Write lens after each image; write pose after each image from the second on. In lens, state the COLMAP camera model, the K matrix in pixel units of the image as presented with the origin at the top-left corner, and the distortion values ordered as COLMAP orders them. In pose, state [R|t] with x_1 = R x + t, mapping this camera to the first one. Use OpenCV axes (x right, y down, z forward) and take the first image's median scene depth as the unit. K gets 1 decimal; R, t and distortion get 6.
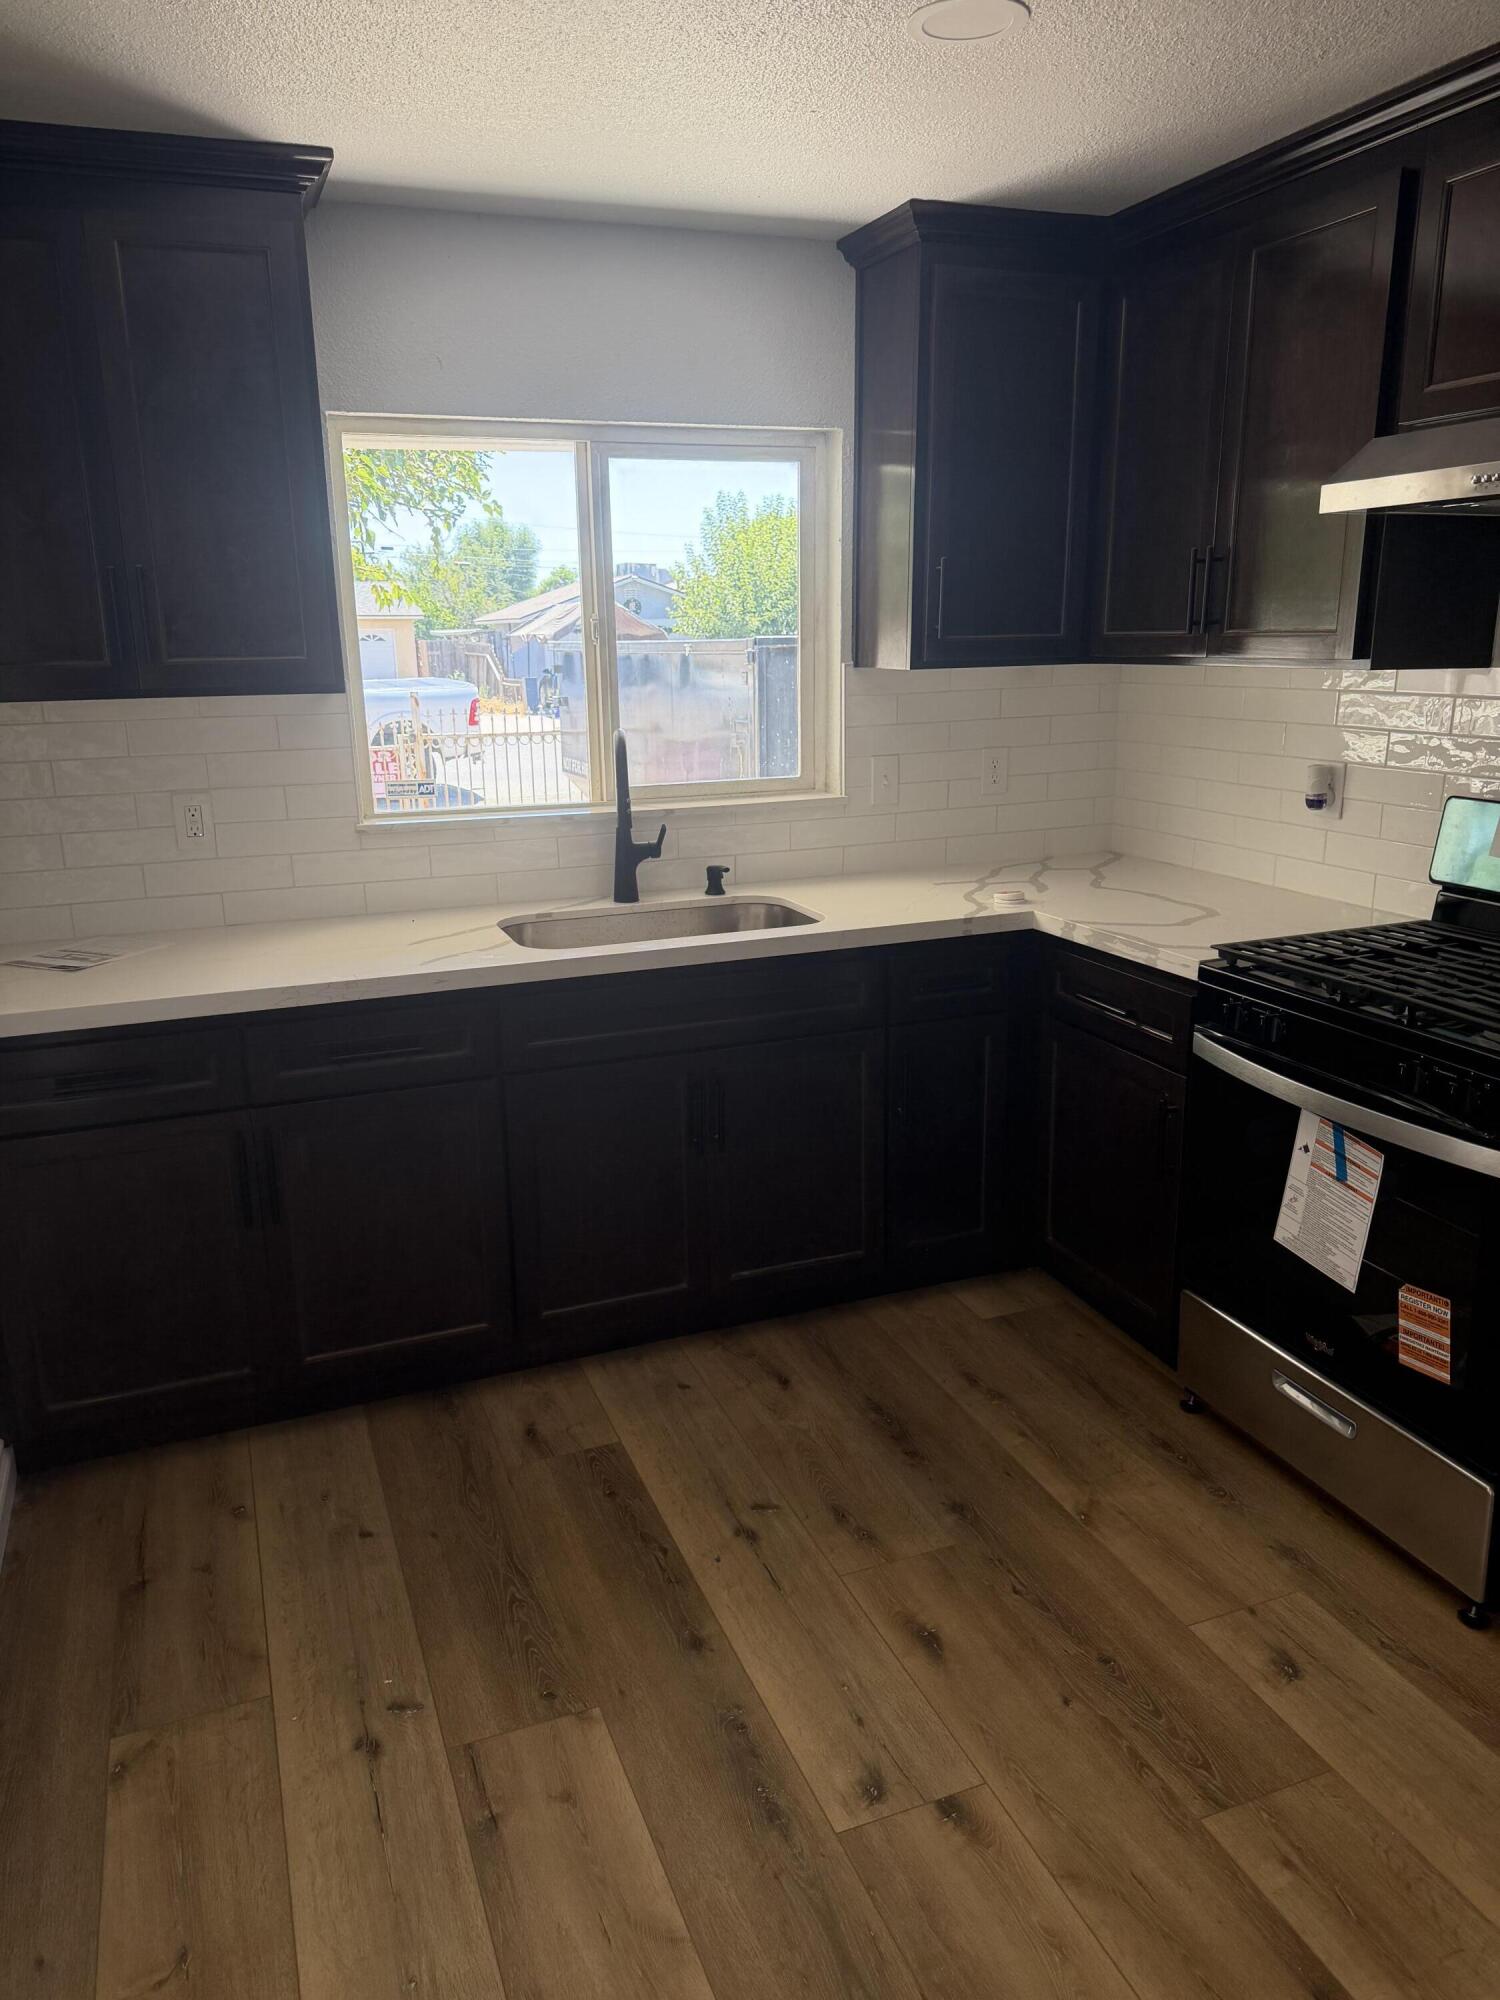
lens RADIAL K [[1406.9, 0, 720.3], [0, 1406.9, 1008.8], [0, 0, 1]] dist [0.025004, -0.039292]
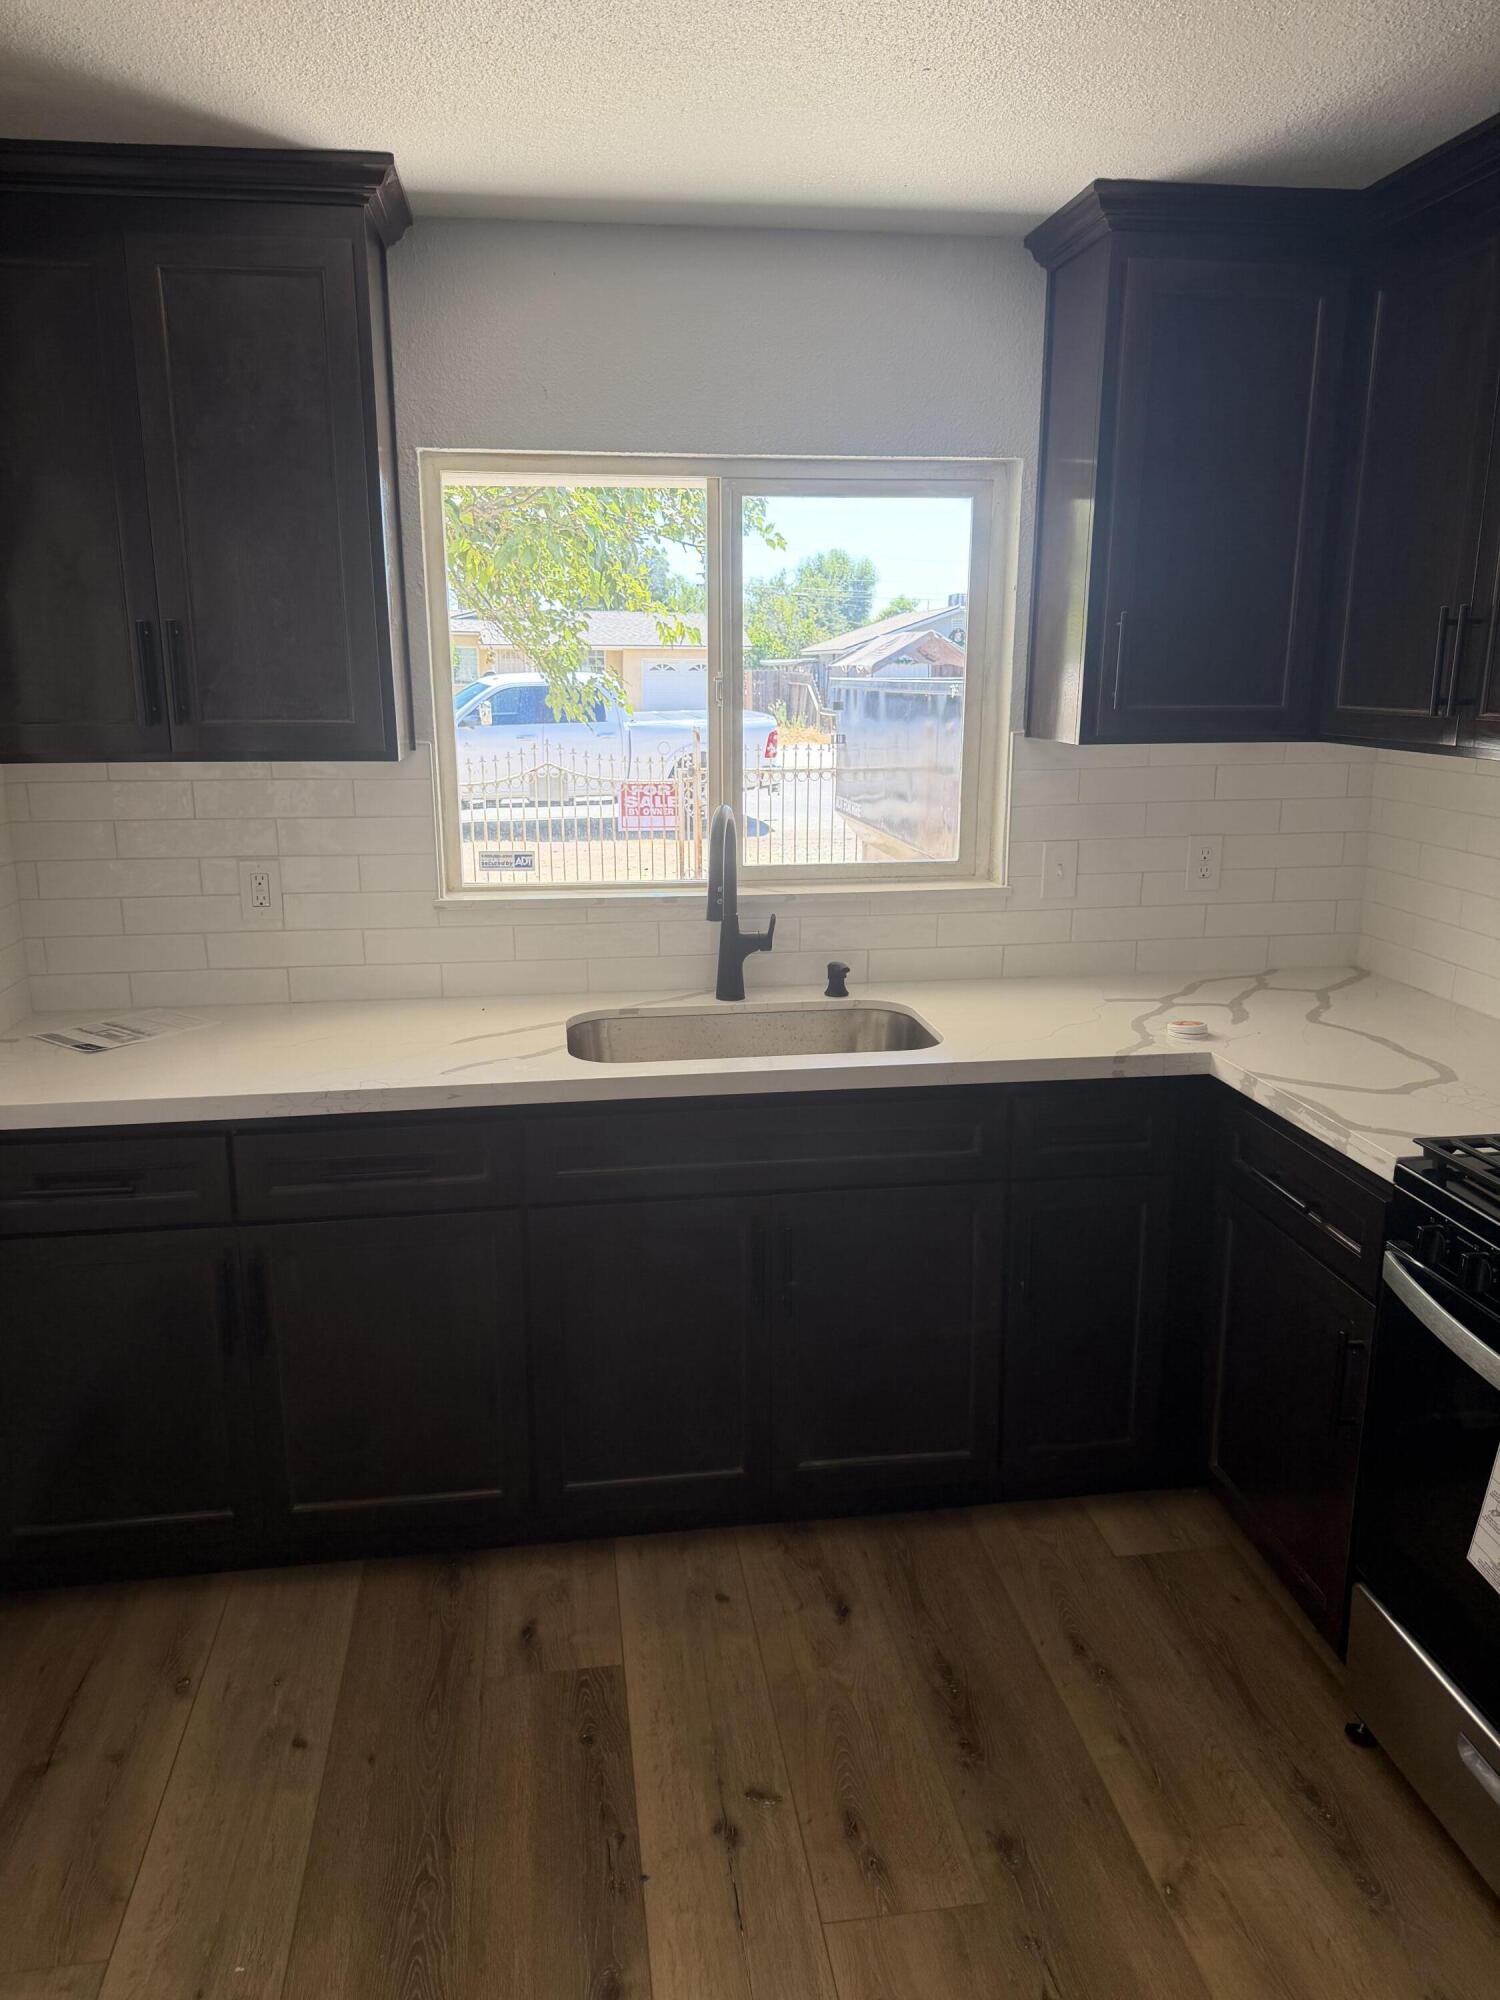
lens RADIAL K [[1406.9, 0, 735.6], [0, 1406.9, 997.1], [0, 0, 1]] dist [0.025004, -0.039292]
pose [[0.974872, 0.066169, -0.212714, 0.144909], [-0.071870, 0.997230, -0.019174, -0.074735], [0.210856, 0.033980, 0.976926, 0.184372]]
